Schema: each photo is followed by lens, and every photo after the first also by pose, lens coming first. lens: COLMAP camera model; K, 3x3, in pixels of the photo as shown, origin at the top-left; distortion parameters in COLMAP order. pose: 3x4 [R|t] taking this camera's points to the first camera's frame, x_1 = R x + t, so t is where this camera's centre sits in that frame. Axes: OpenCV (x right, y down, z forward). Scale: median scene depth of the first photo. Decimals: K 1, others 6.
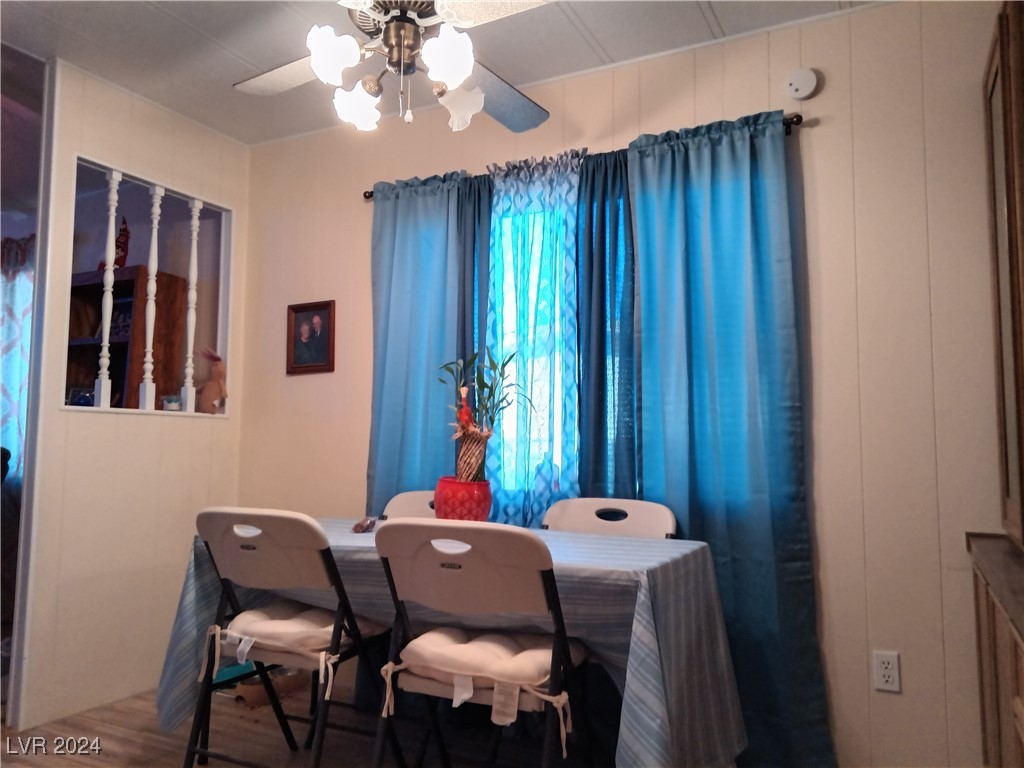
lens RADIAL K [[757.5, 0, 512.6], [0, 757.5, 384.2], [0, 0, 1]] dist [0.024009, -0.021349]
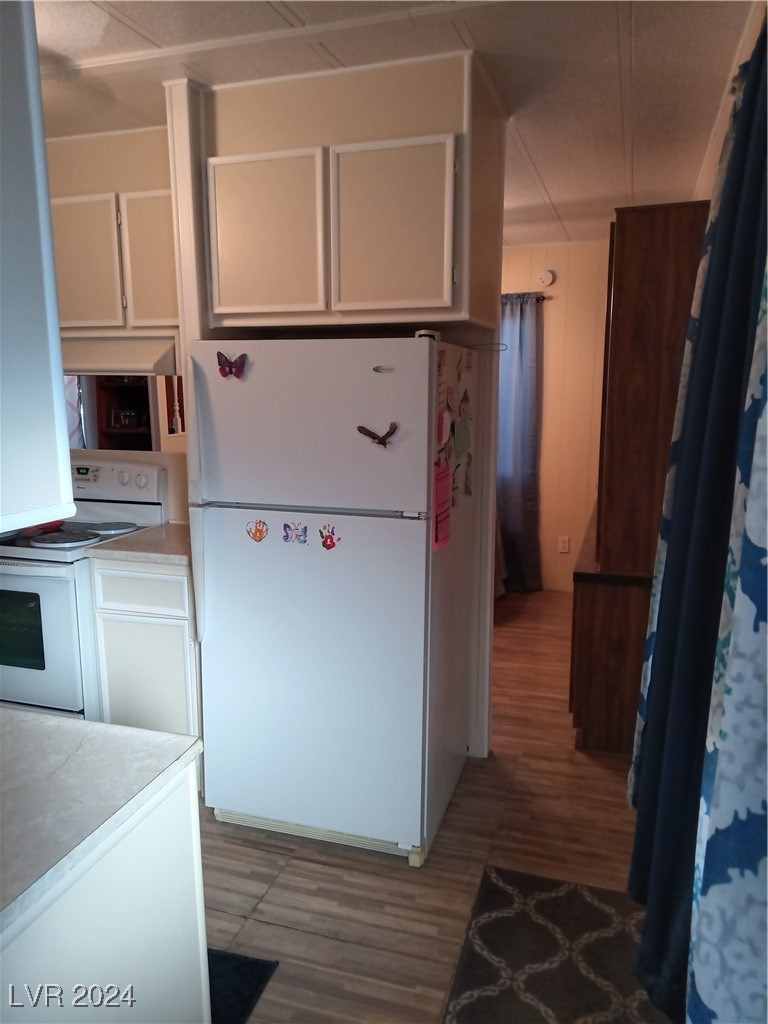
lens RADIAL K [[757.5, 0, 384.2], [0, 757.5, 512.6], [0, 0, 1]] dist [0.024009, -0.021349]
pose [[0.987996, -0.045640, 0.147583, -0.387600], [0.002438, 0.959847, 0.280513, -0.363414], [-0.154460, -0.276786, 0.948436, -1.066321]]
